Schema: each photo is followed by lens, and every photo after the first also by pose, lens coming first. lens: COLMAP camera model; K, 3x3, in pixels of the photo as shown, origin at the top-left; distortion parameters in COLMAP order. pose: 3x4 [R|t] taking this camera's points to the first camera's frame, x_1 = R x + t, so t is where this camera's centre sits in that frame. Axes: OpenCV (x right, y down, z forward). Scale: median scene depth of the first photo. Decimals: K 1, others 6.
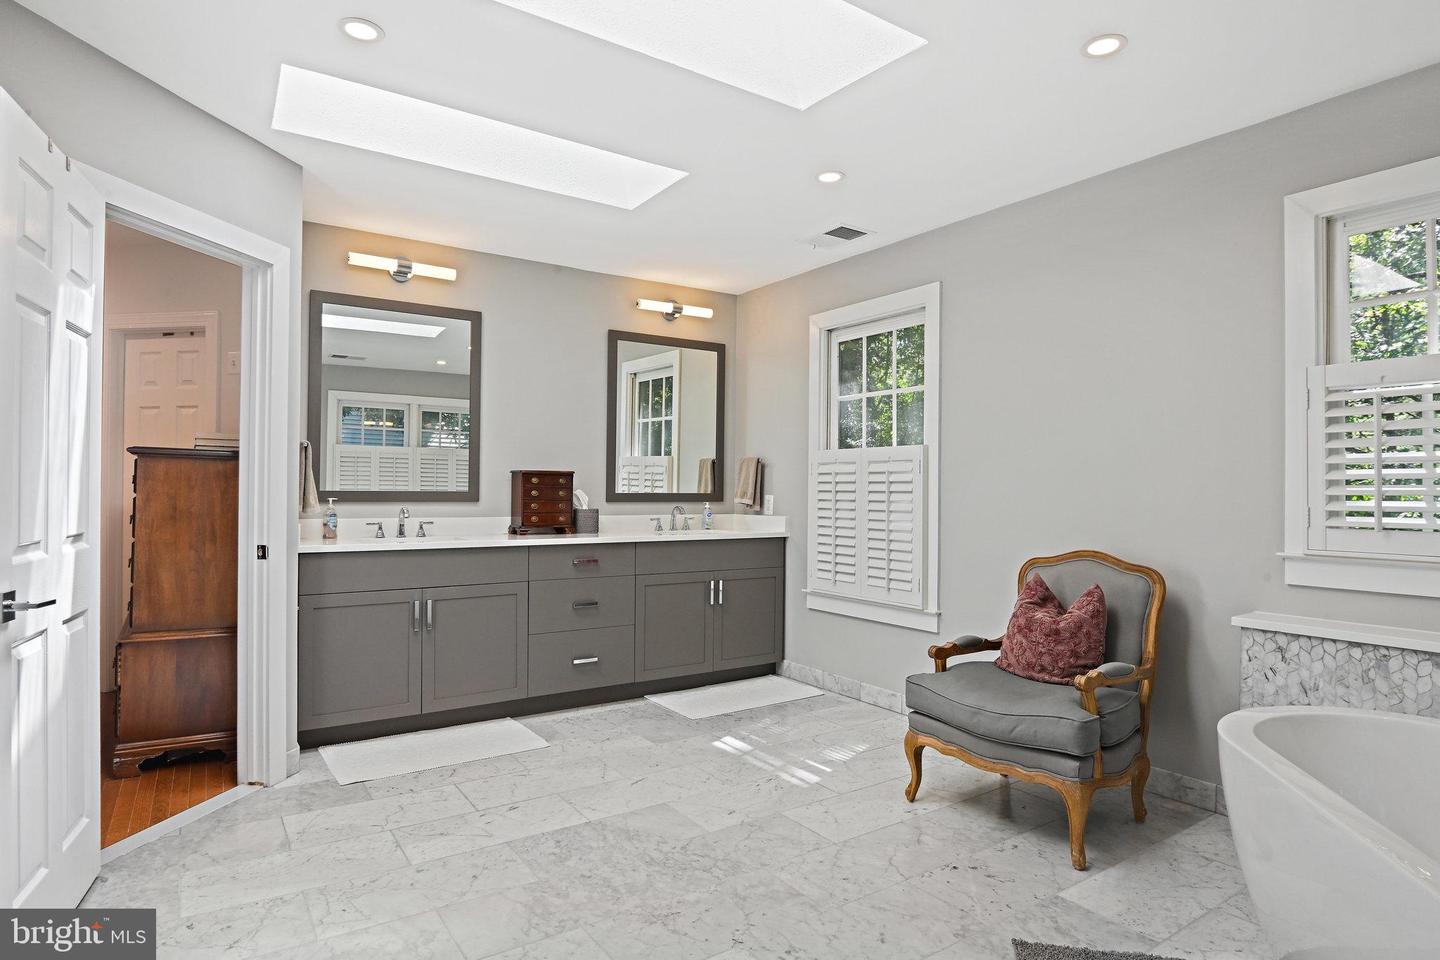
lens RADIAL K [[785.8, 0, 719.9], [0, 785.8, 479.1], [0, 0, 1]] dist [0.003928, -0.000441]
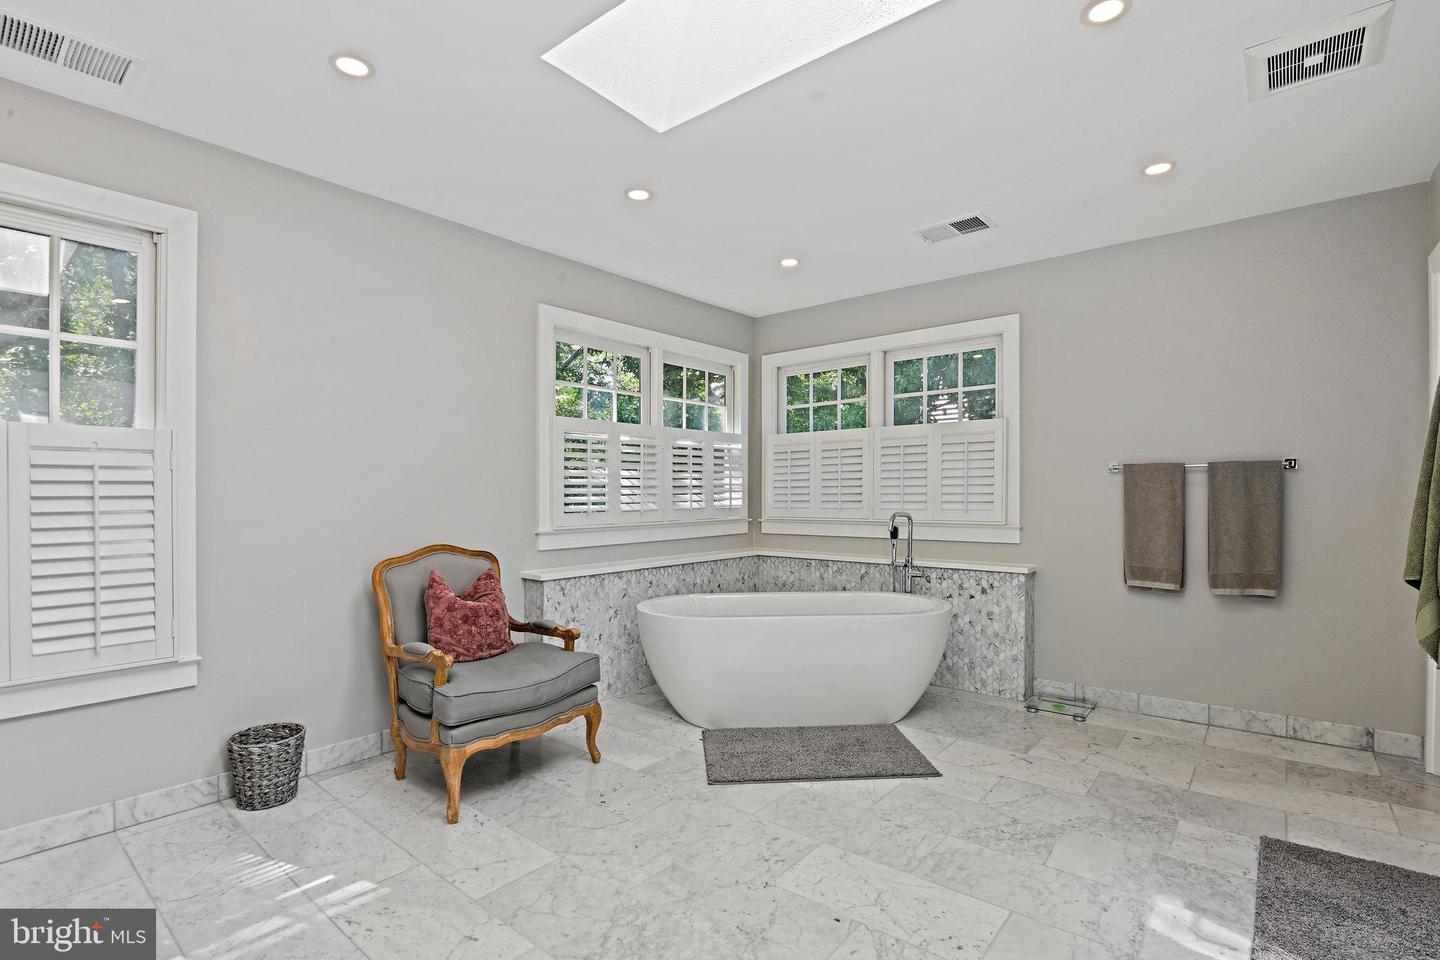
lens RADIAL K [[691.7, 0, 701.0], [0, 691.7, 506.6], [0, 0, 1]] dist [-0.022170, -0.001056]
pose [[-0.269335, -0.019553, 0.962848, -0.707160], [-0.004754, 0.999809, 0.018973, 0.017586], [-0.963035, 0.000533, -0.269376, 1.071123]]
